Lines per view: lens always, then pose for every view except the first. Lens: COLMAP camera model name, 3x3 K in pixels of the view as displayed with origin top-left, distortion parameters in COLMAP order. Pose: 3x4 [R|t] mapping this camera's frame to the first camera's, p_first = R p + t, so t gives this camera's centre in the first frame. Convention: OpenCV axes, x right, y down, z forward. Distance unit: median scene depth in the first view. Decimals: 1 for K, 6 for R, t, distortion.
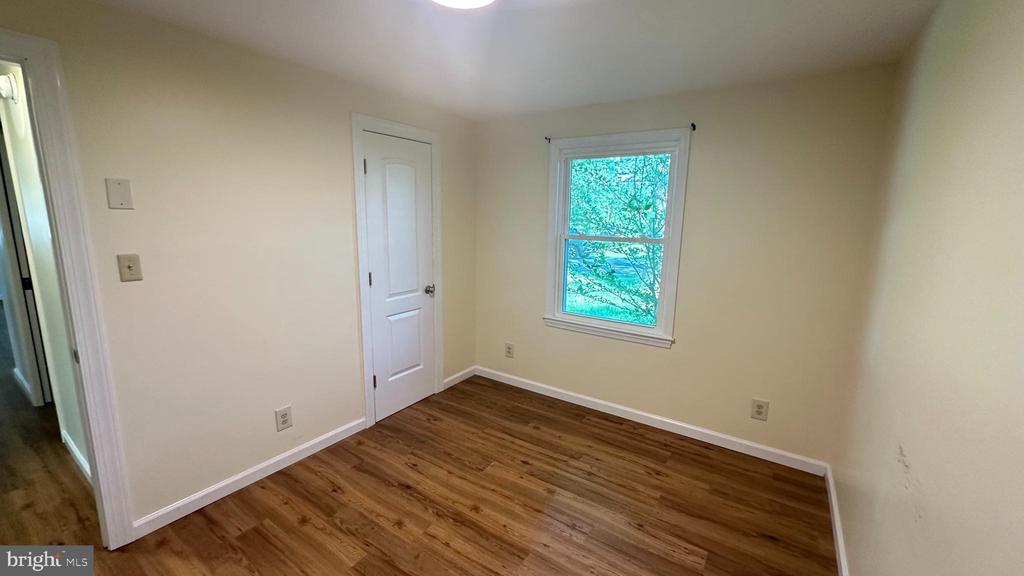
lens RADIAL K [[409.1, 0, 511.0], [0, 409.1, 287.8], [0, 0, 1]] dist [-0.004173, 0.000770]
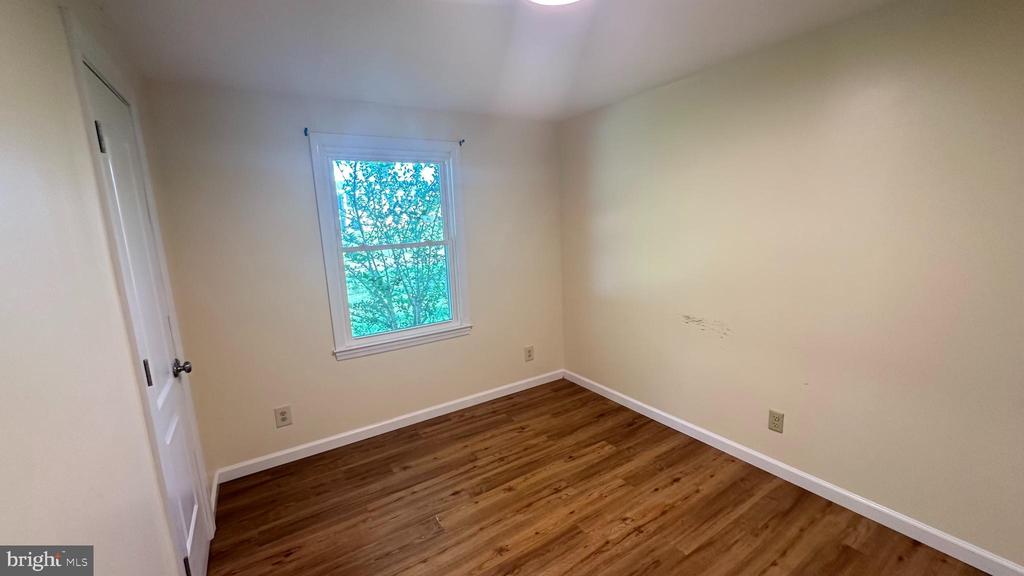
lens RADIAL K [[409.1, 0, 511.1], [0, 409.1, 286.0], [0, 0, 1]] dist [-0.004173, 0.000770]
pose [[0.398643, -0.182569, 0.898751, -0.656569], [0.211520, 0.971867, 0.103602, -0.087614], [-0.892381, 0.148803, 0.426045, 0.444421]]
